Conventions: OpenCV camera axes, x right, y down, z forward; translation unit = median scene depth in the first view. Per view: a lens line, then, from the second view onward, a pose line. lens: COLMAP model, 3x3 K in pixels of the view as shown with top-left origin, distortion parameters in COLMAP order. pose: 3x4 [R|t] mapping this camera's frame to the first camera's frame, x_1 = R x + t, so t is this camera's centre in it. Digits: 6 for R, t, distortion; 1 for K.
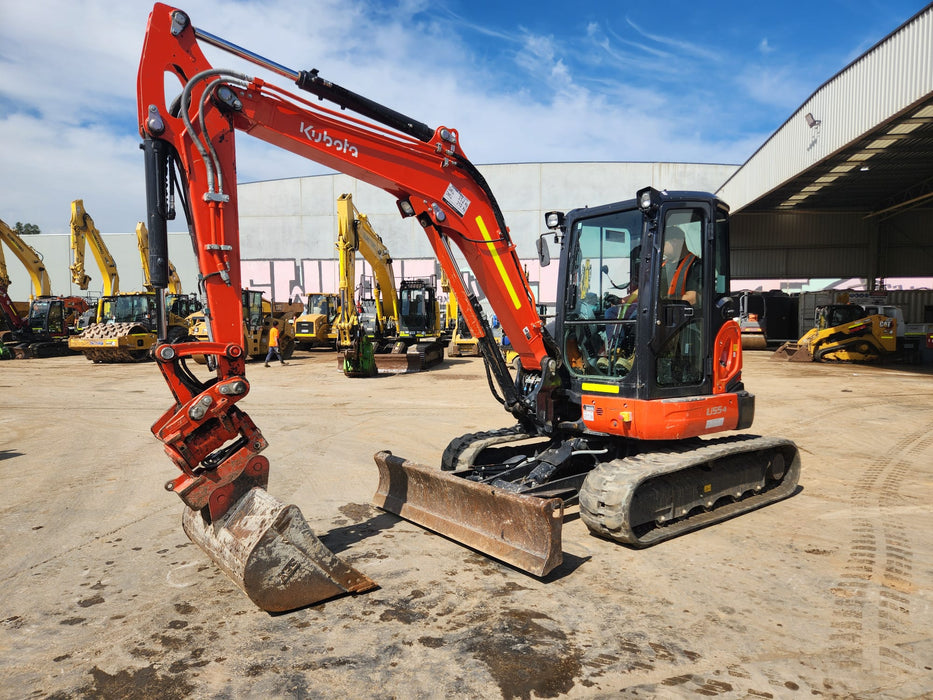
lens RADIAL K [[621.2, 0, 463.3], [0, 621.2, 360.2], [0, 0, 1]] dist [0.061678, -0.048425]
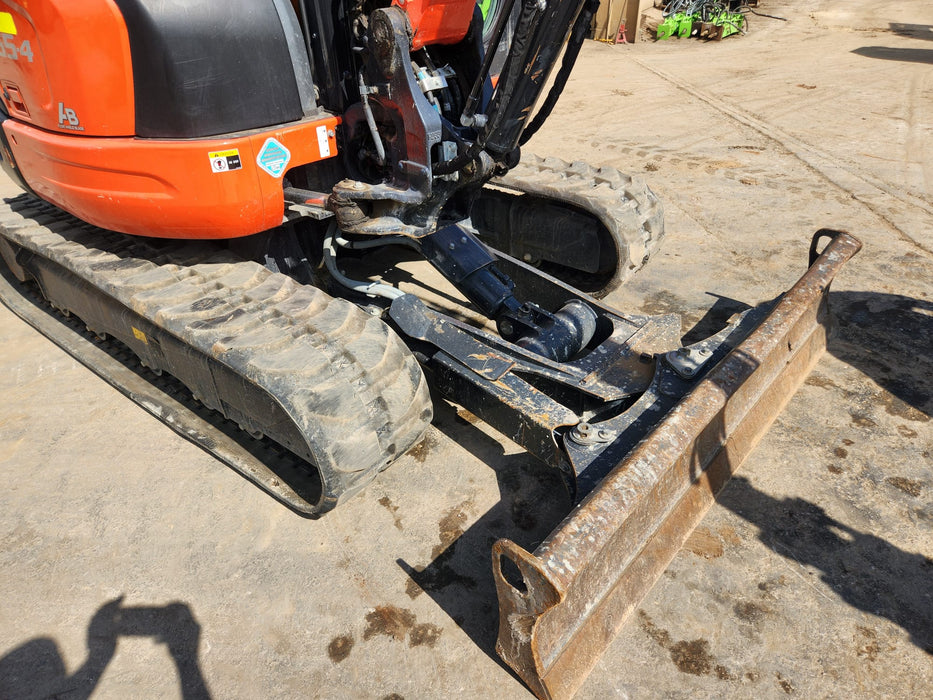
lens RADIAL K [[621.9, 0, 472.9], [0, 621.9, 353.2], [0, 0, 1]] dist [0.069850, -0.060126]
pose [[0.267103, -0.527251, 0.806637, -0.089778], [0.072885, 0.845704, 0.528652, -0.004070], [-0.960908, -0.082413, 0.264319, 0.152171]]
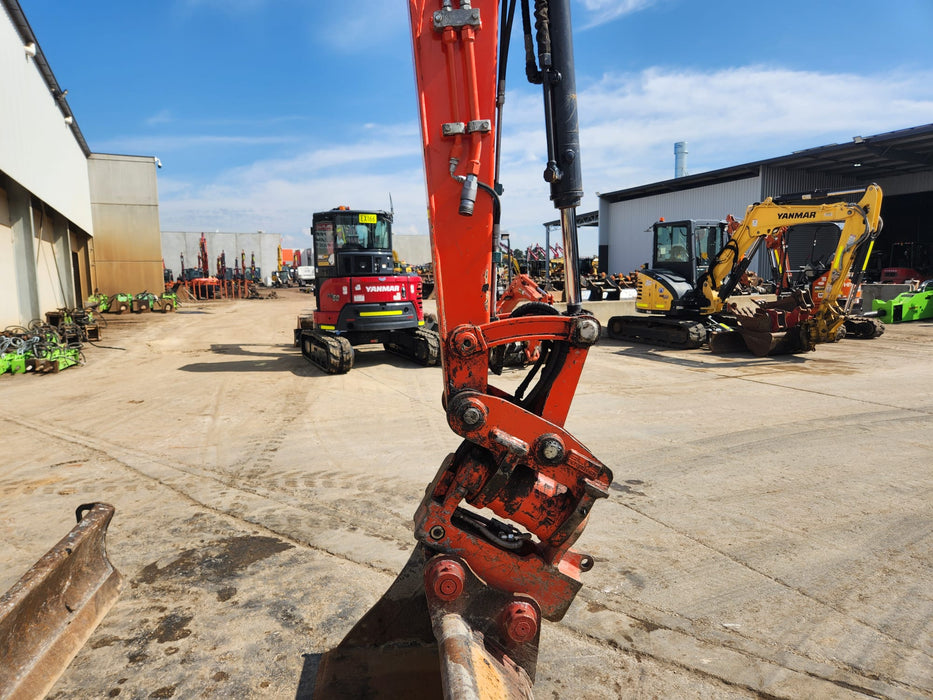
lens RADIAL K [[623.4, 0, 453.8], [0, 623.4, 354.7], [0, 0, 1]] dist [0.069167, -0.060640]
pose [[-0.548642, -0.094863, 0.830658, -0.119434], [0.070601, 0.984736, 0.159090, -0.008857], [-0.833071, 0.145928, -0.533570, 0.130285]]
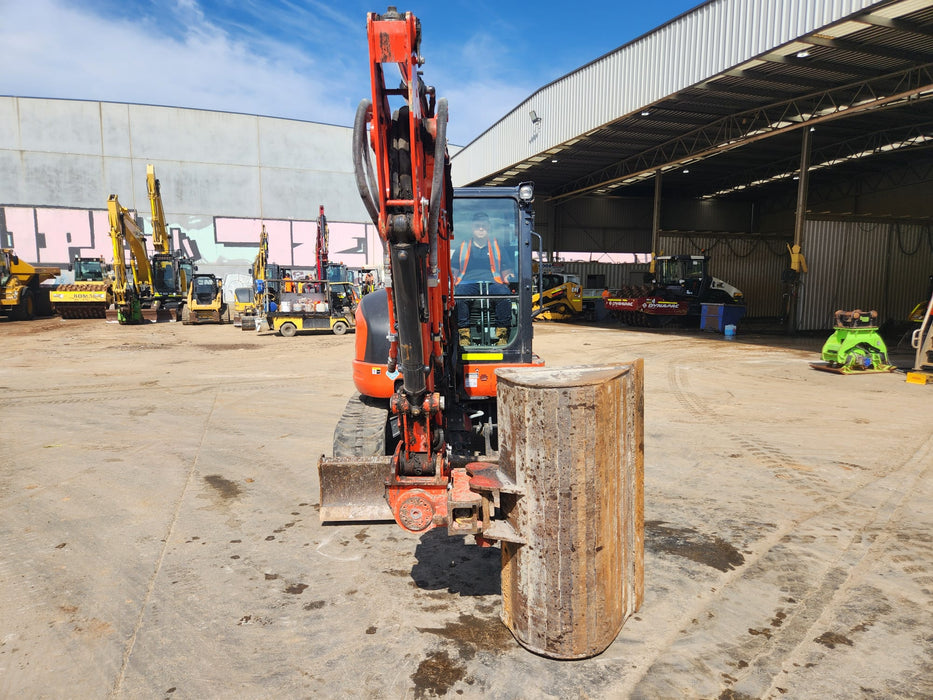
lens RADIAL K [[623.4, 0, 453.8], [0, 623.4, 354.7], [0, 0, 1]] dist [0.069167, -0.060640]
pose [[0.888215, -0.048096, 0.456903, -0.102295], [0.024914, 0.998084, 0.056632, -0.003997], [-0.458752, -0.038918, 0.887712, 0.003419]]
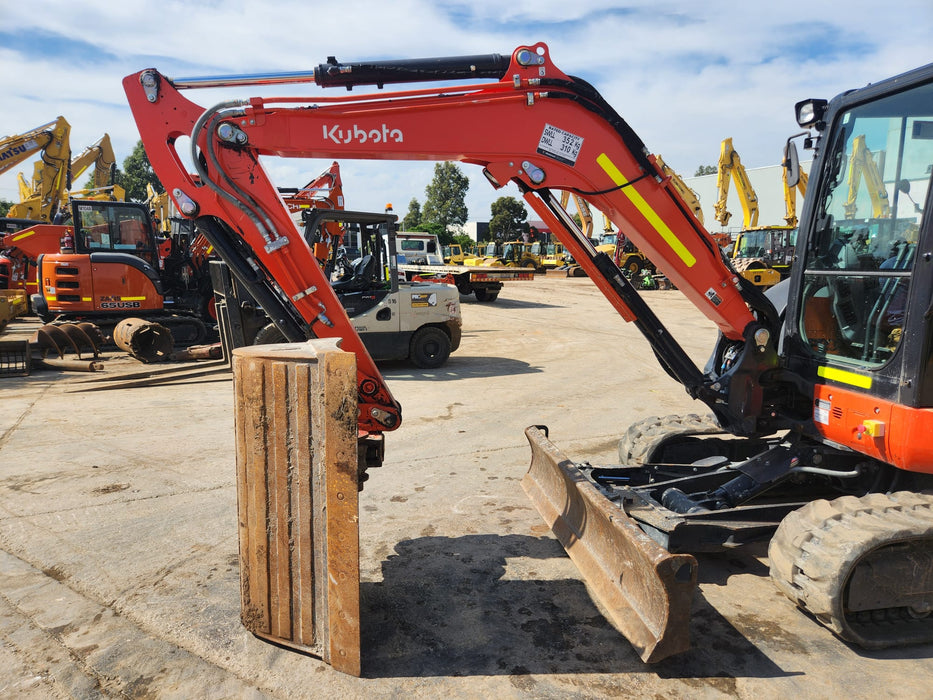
lens RADIAL K [[621.2, 0, 463.3], [0, 621.2, 360.2], [0, 0, 1]] dist [0.061678, -0.048425]
pose [[0.559911, 0.136226, -0.817277, 0.056589], [-0.049984, 0.990148, 0.130797, -0.006693], [0.827044, -0.032384, 0.561204, 0.054407]]
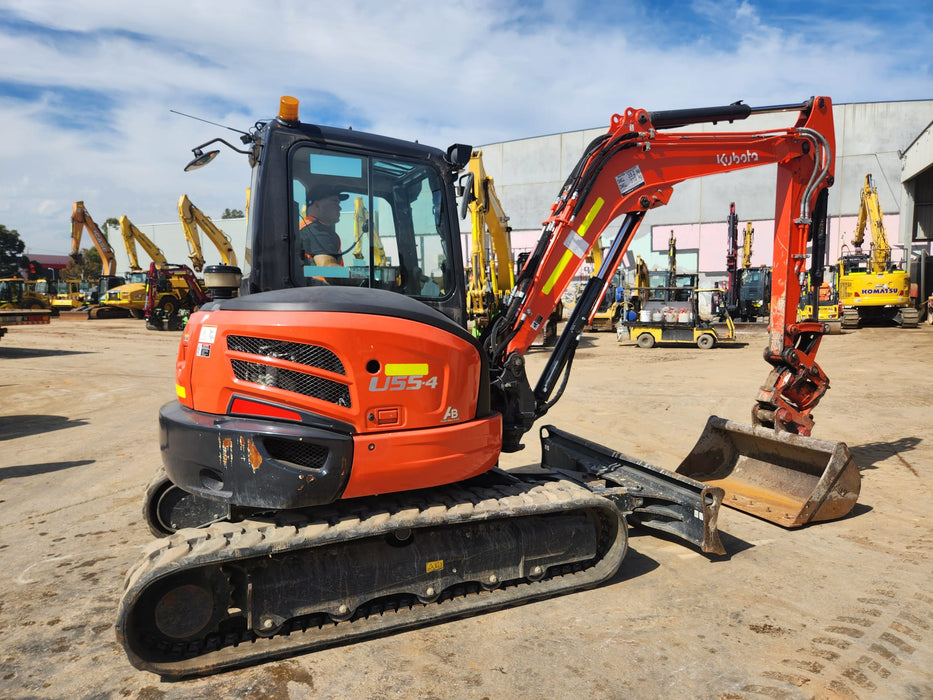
lens RADIAL K [[623.3, 0, 461.4], [0, 623.3, 349.5], [0, 0, 1]] dist [0.067184, -0.058012]
pose [[0.962392, 0.018237, -0.271053, 0.064115], [-0.010405, 0.999487, 0.030303, -0.005801], [0.271467, -0.026343, 0.962087, 0.032375]]
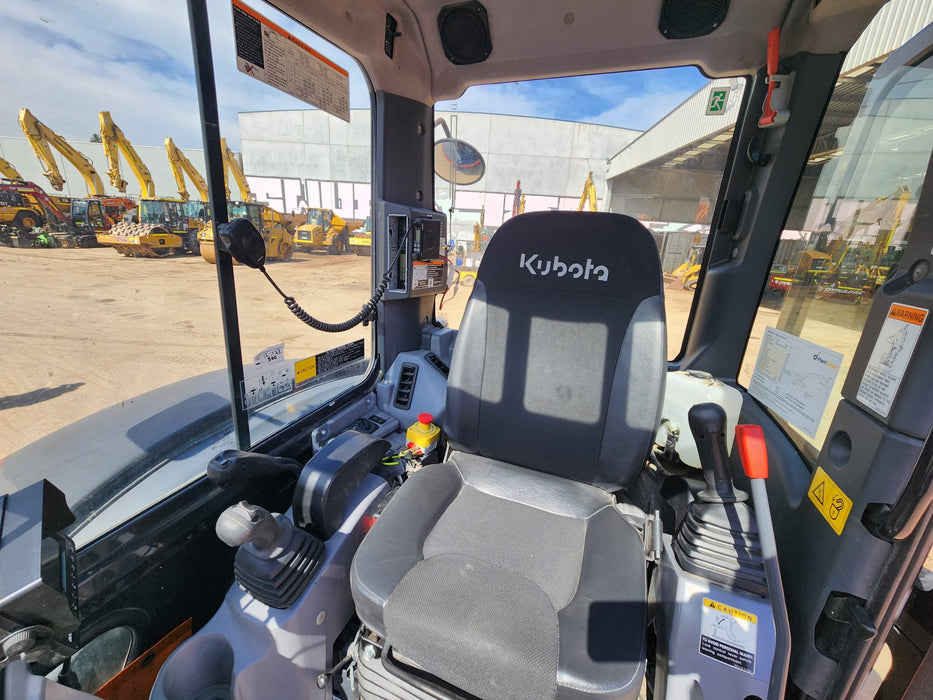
lens RADIAL K [[382.2, 0, 458.0], [0, 382.2, 347.8], [0, 0, 1]] dist [-0.002113, 0.004747]
pose [[0.995360, 0.038849, 0.088026, 0.005914], [-0.058051, 0.972069, 0.227402, -0.030207], [-0.076733, -0.231457, 0.969814, 0.183251]]
